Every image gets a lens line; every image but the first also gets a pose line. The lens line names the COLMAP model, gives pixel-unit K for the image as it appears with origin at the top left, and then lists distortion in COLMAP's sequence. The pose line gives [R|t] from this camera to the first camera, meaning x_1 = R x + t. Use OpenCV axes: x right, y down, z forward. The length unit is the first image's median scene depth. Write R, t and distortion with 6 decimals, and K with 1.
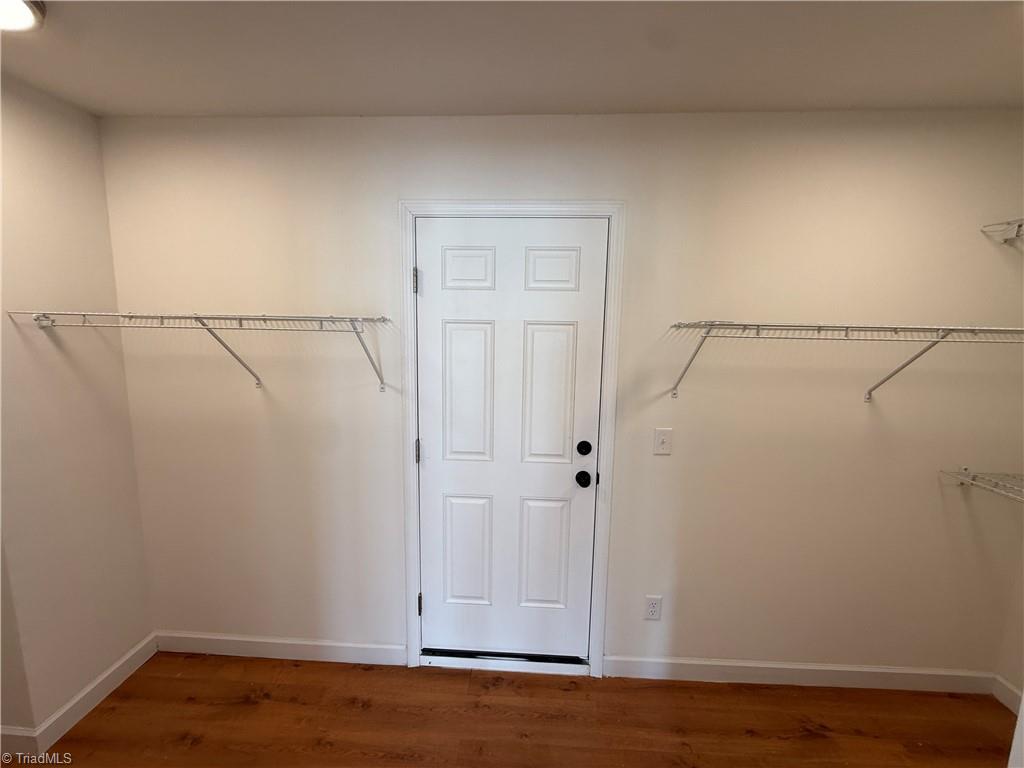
lens RADIAL K [[411.7, 0, 507.0], [0, 411.7, 383.2], [0, 0, 1]] dist [0.000386, 0.000822]
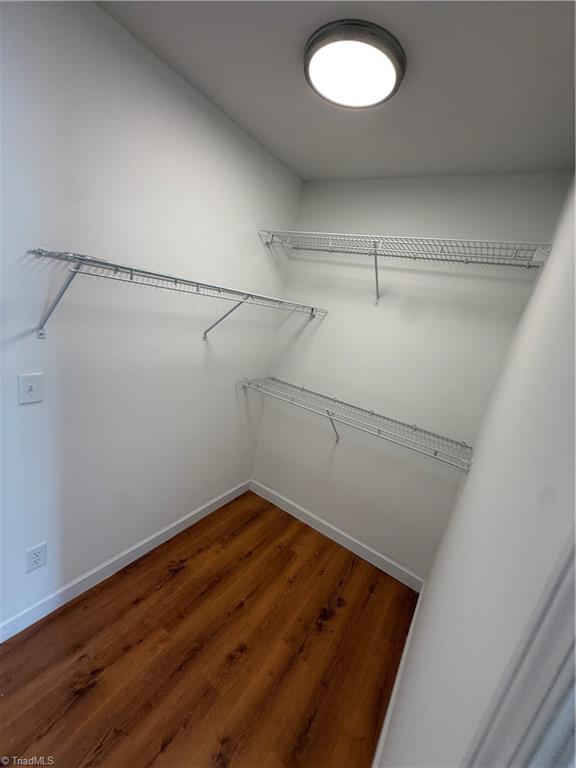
lens RADIAL K [[308.8, 0, 290.8], [0, 308.8, 383.3], [0, 0, 1]] dist [0.000386, 0.000822]
pose [[0.503084, -0.134358, 0.853730, 0.102319], [-0.054978, 0.980865, 0.186764, -0.024405], [-0.862487, -0.140895, 0.486071, 0.213848]]
